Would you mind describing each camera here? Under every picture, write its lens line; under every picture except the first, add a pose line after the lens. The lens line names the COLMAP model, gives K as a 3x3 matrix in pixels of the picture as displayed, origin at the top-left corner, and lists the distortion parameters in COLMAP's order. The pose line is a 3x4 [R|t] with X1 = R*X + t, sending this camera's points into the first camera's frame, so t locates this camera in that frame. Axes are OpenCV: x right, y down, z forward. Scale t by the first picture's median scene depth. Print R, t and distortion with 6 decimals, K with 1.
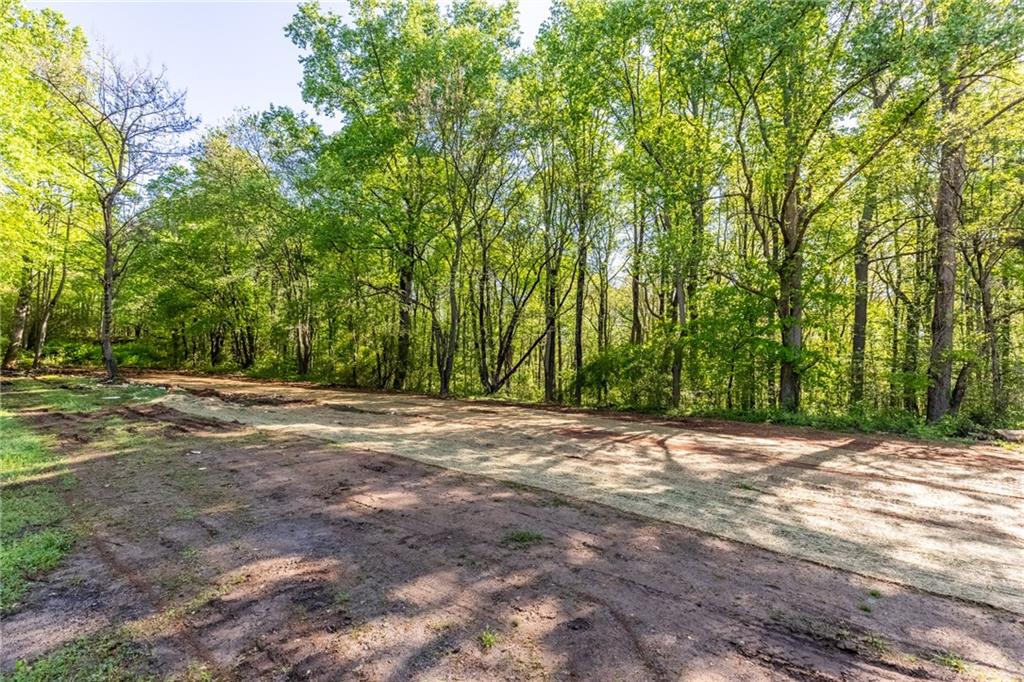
lens RADIAL K [[452.9, 0, 521.9], [0, 452.9, 338.6], [0, 0, 1]] dist [0.002731, 0.000670]
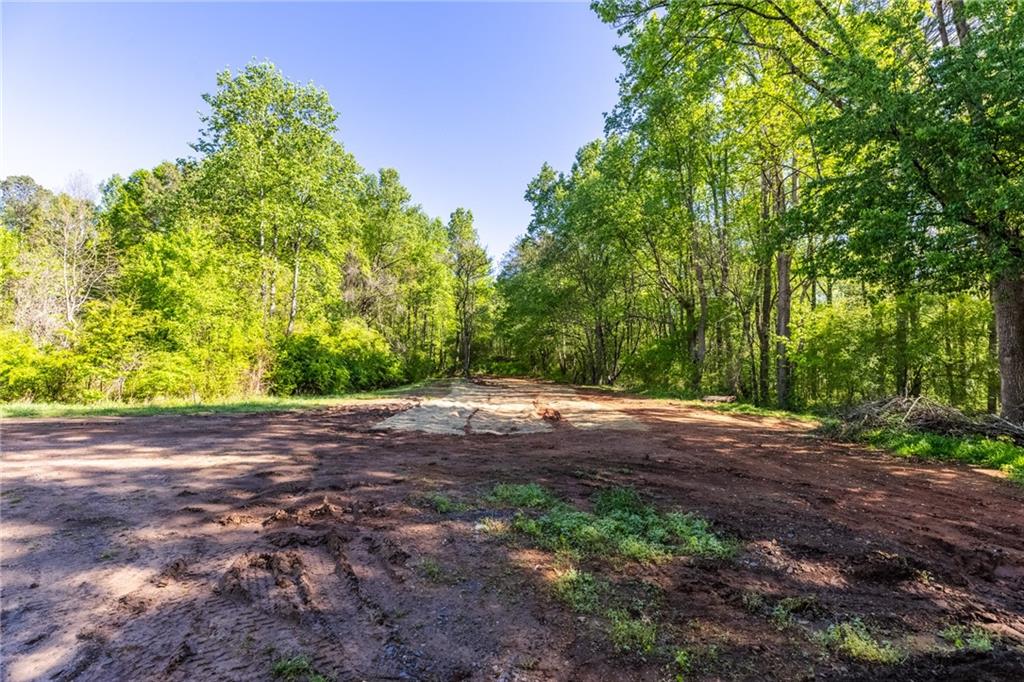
lens RADIAL K [[452.9, 0, 519.8], [0, 452.9, 341.7], [0, 0, 1]] dist [0.002731, 0.000670]
pose [[0.702281, -0.066220, -0.708813, 0.656086], [0.055353, 0.997729, -0.038369, 0.005818], [0.709745, -0.012289, 0.704352, -0.320091]]
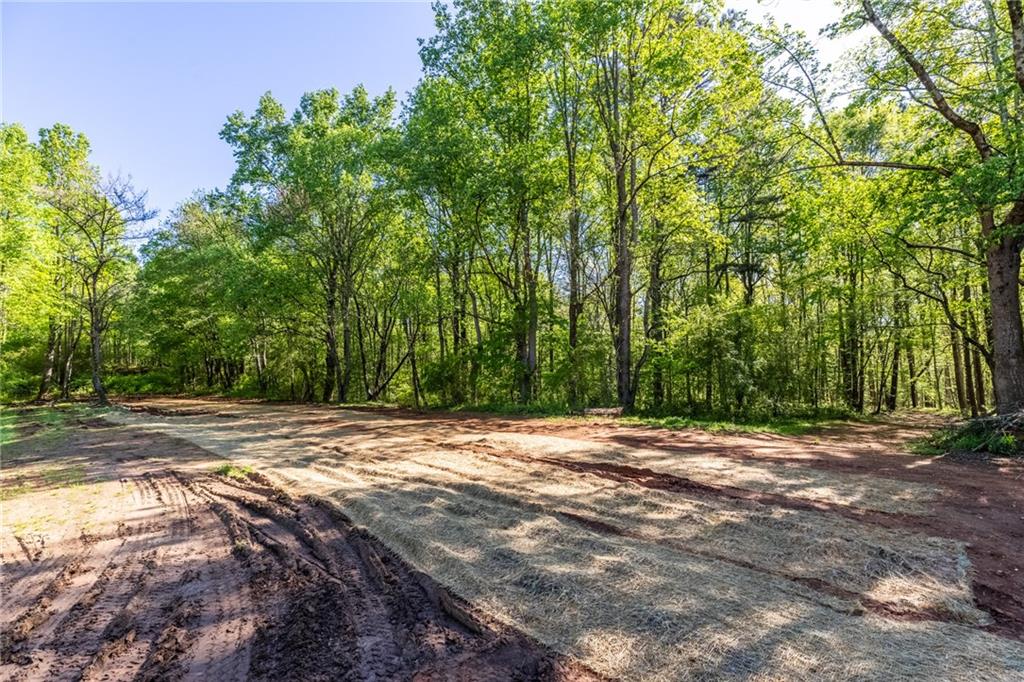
lens RADIAL K [[452.9, 0, 515.2], [0, 452.9, 341.9], [0, 0, 1]] dist [0.002731, 0.000670]
pose [[0.996247, -0.058150, -0.064111, 0.325907], [0.057660, 0.998291, -0.009470, -0.007759], [0.064552, 0.005738, 0.997898, -0.224645]]
